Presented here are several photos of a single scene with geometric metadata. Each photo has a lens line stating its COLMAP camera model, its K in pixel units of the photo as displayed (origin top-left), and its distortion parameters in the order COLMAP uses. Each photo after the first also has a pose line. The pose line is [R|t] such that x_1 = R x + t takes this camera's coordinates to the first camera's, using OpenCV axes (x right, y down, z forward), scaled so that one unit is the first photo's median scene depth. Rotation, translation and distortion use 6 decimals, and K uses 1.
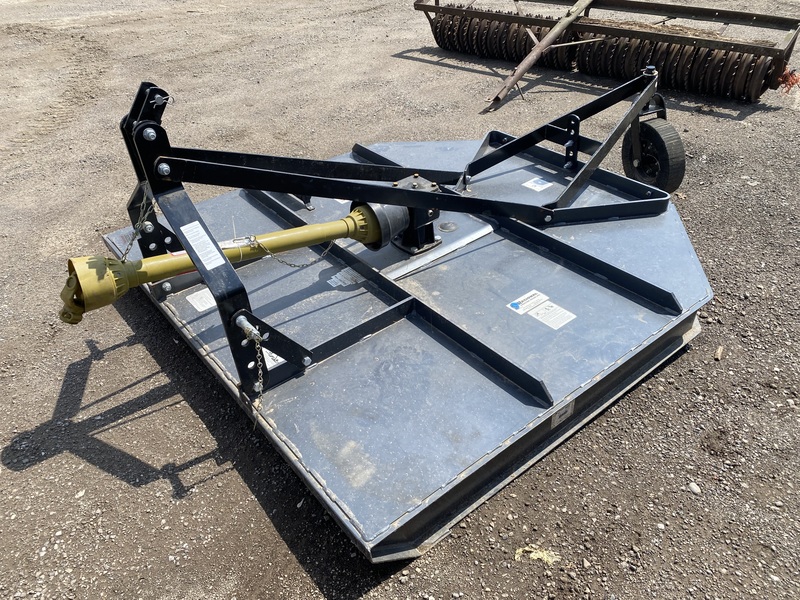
lens RADIAL K [[610.2, 0, 400.0], [0, 610.2, 300.0], [0, 0, 1]] dist [0.011142, -0.001926]
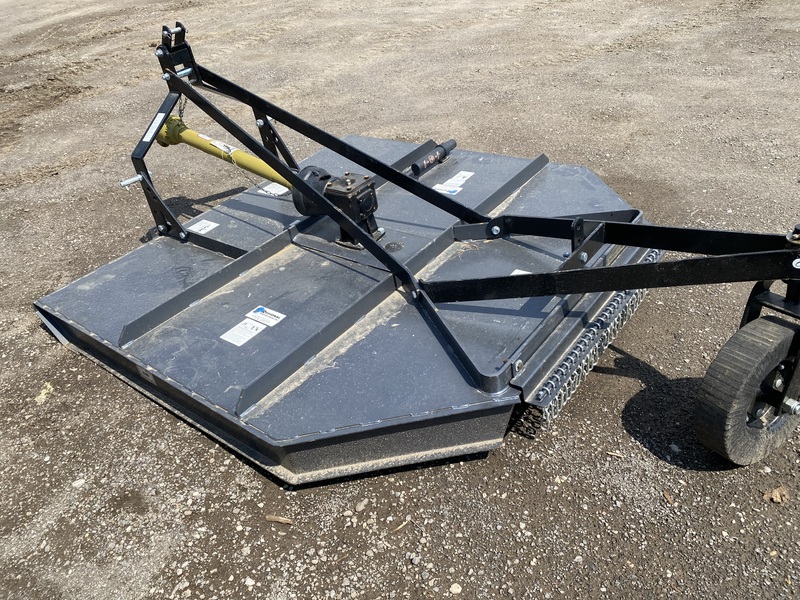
lens RADIAL K [[610.2, 0, 400.0], [0, 610.2, 300.0], [0, 0, 1]] dist [0.011142, -0.001926]
pose [[0.238204, 0.557203, -0.795477, 1.079142], [-0.469341, 0.783108, 0.407996, -0.547486], [0.850281, 0.276163, 0.448058, 0.752510]]
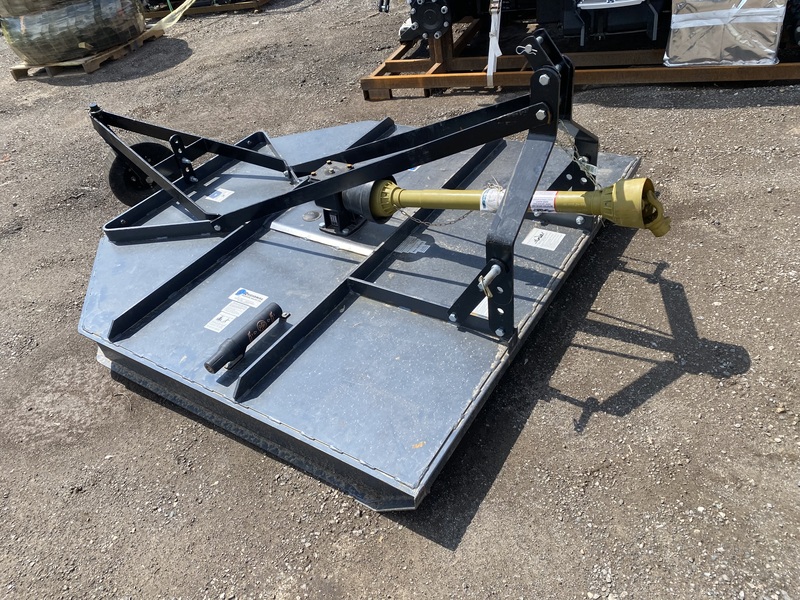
lens RADIAL K [[603.1, 0, 395.7], [0, 603.1, 305.6], [0, 0, 1]] dist [0.007838, -0.000375]
pose [[-0.301537, -0.538892, 0.786556, -1.067686], [0.679333, 0.457420, 0.573824, -0.677880], [-0.669015, 0.707363, 0.228158, 0.962274]]
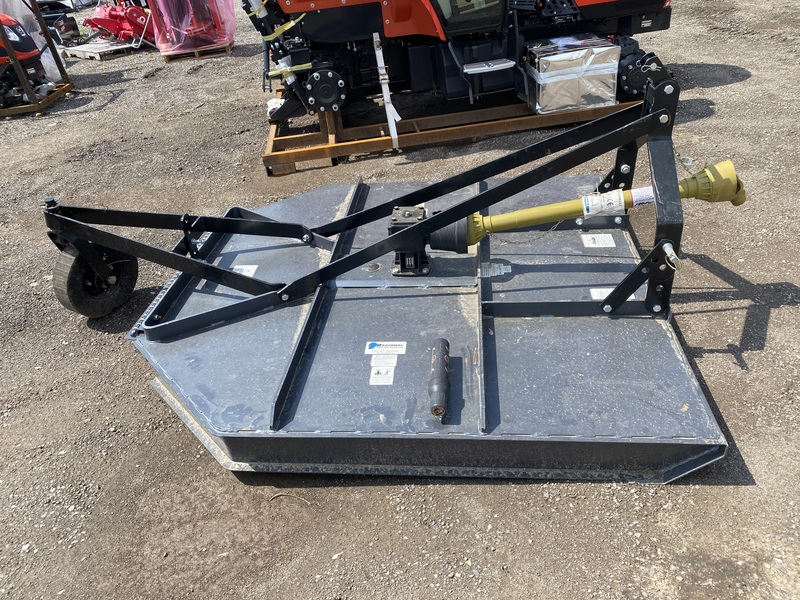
lens RADIAL K [[610.2, 0, 400.0], [0, 610.2, 300.0], [0, 0, 1]] dist [0.011142, -0.001926]
pose [[-0.707475, -0.301986, 0.638971, -0.778067], [0.505189, 0.416166, 0.756036, -1.050284], [-0.494230, 0.857677, -0.141866, 1.445657]]
